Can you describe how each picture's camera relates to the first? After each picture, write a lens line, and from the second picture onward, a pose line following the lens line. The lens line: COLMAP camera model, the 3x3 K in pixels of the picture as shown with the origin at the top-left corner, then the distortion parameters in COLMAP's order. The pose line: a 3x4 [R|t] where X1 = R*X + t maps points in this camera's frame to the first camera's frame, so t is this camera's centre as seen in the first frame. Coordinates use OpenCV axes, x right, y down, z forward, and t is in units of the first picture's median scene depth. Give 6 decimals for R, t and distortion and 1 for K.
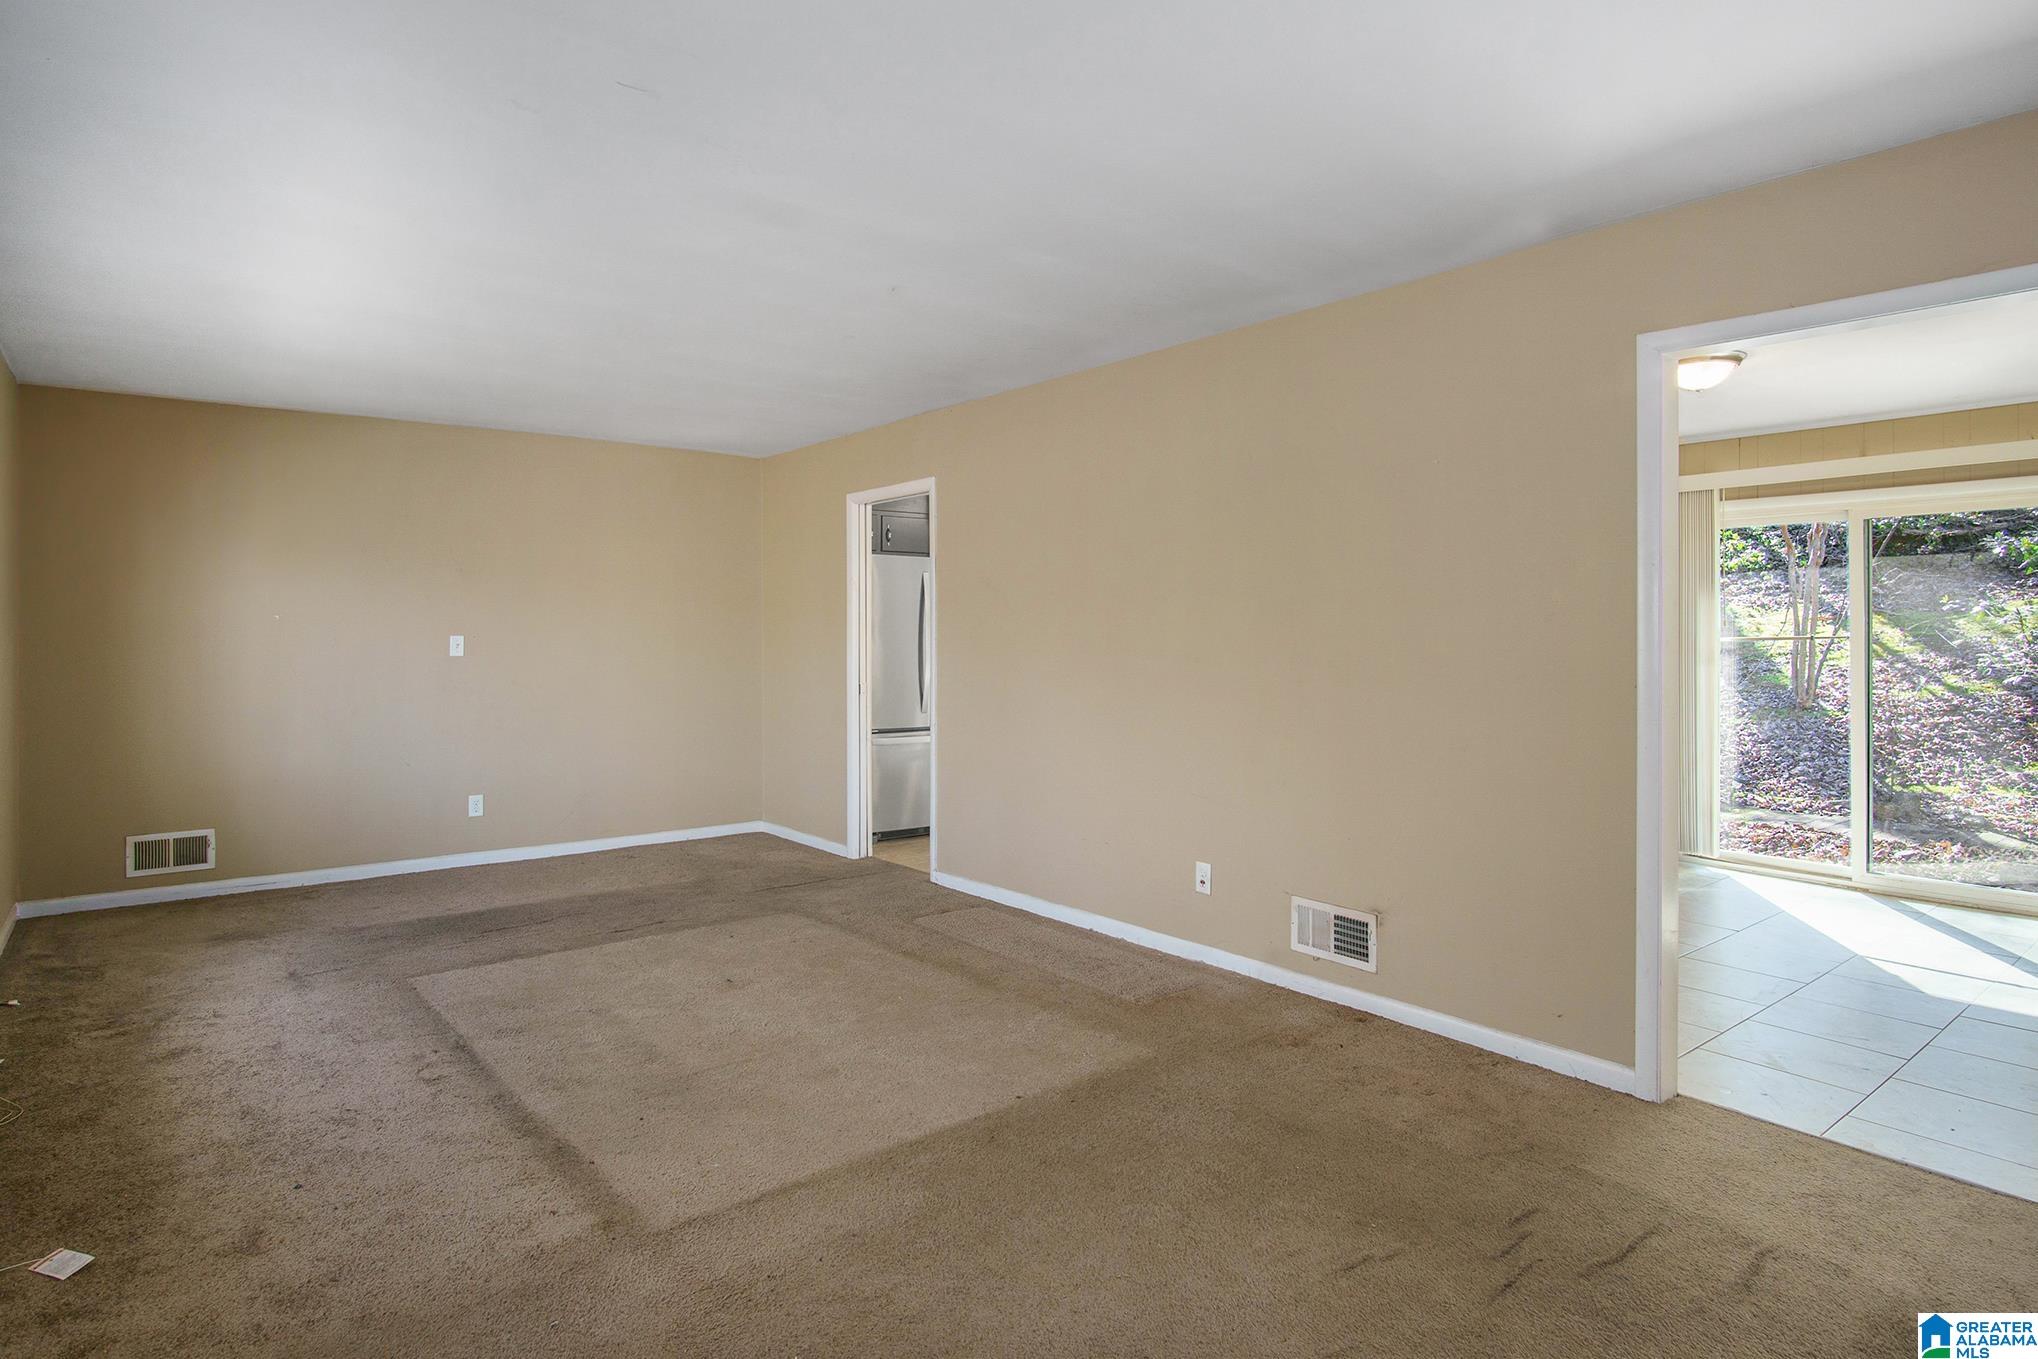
lens RADIAL K [[1108.3, 0, 1035.8], [0, 1108.3, 662.3], [0, 0, 1]] dist [-0.034166, 0.011236]
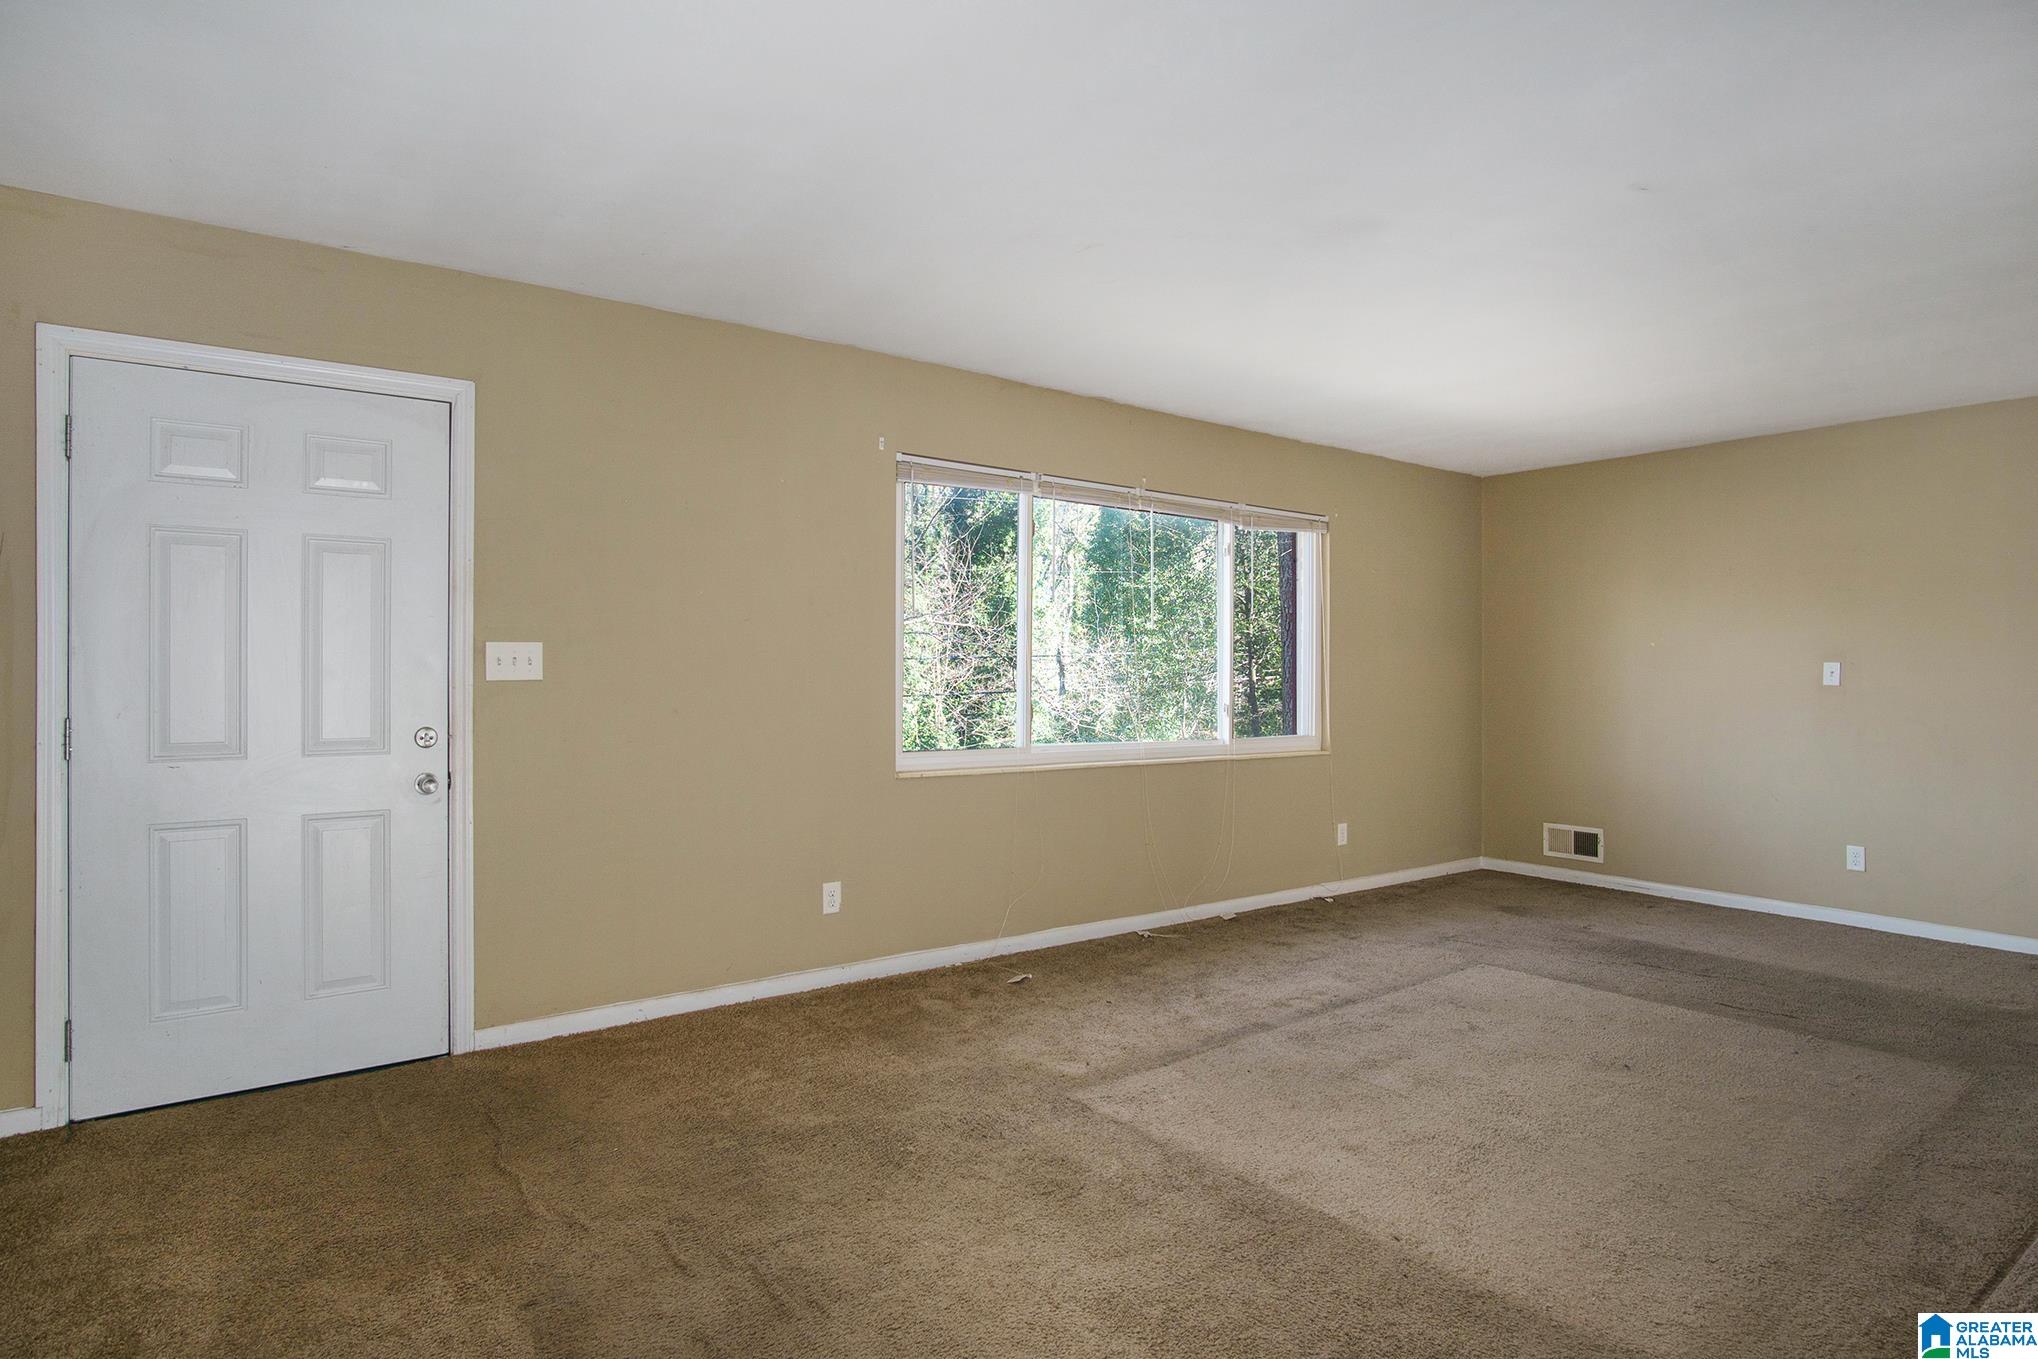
lens RADIAL K [[1108.3, 0, 997.4], [0, 1108.3, 677.2], [0, 0, 1]] dist [-0.034166, 0.011236]
pose [[-0.055558, 0.012746, -0.998374, 0.612455], [-0.027733, 0.999513, 0.014303, -0.009311], [0.998070, 0.028482, -0.055178, 0.586969]]
